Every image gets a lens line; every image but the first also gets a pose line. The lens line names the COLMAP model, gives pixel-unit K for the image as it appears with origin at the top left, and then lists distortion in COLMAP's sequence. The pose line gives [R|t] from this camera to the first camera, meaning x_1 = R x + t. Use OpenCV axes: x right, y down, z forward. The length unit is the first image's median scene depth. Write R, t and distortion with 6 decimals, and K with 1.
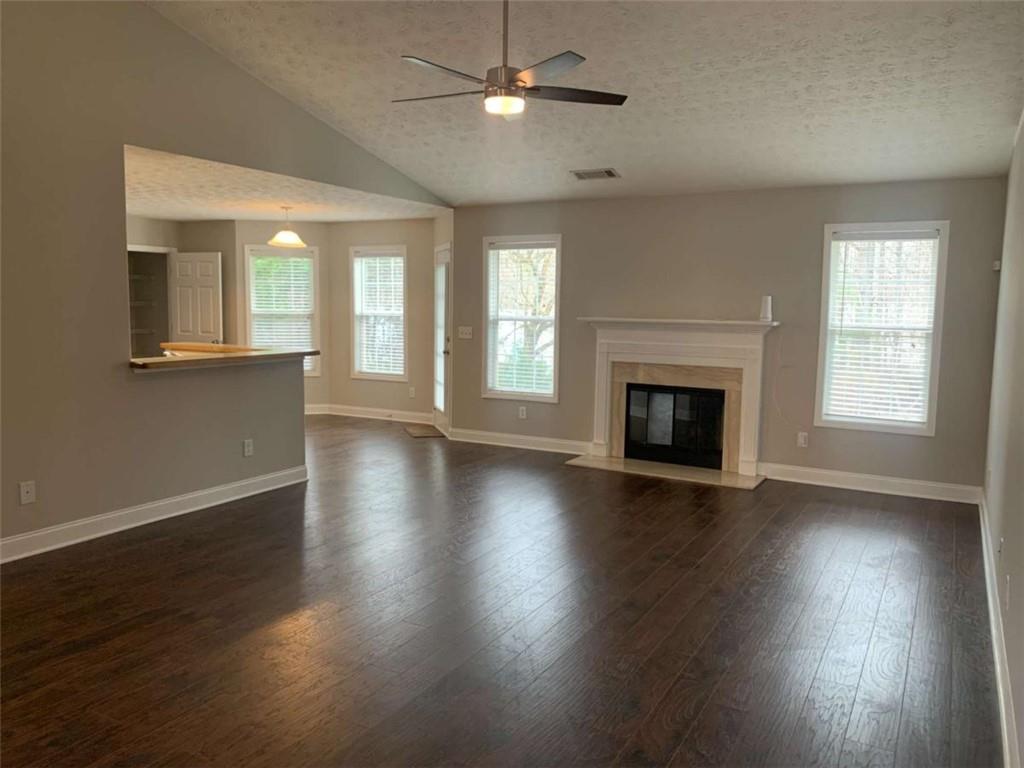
lens RADIAL K [[790.7, 0, 512.0], [0, 790.7, 384.0], [0, 0, 1]] dist [0.007920, 0.004803]
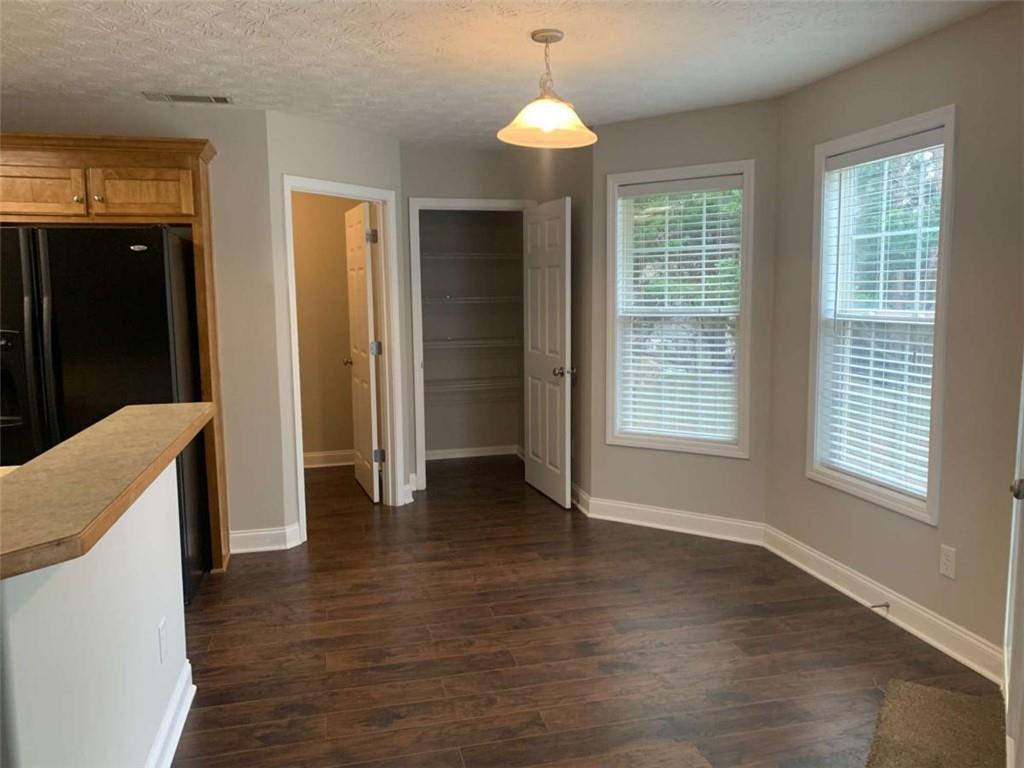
lens RADIAL K [[790.7, 0, 512.0], [0, 790.7, 384.0], [0, 0, 1]] dist [0.007920, 0.004803]
pose [[0.657969, 0.065963, -0.750151, -0.003600], [-0.054591, 0.997713, 0.039848, -0.063567], [0.751064, 0.014733, 0.660065, 0.628357]]
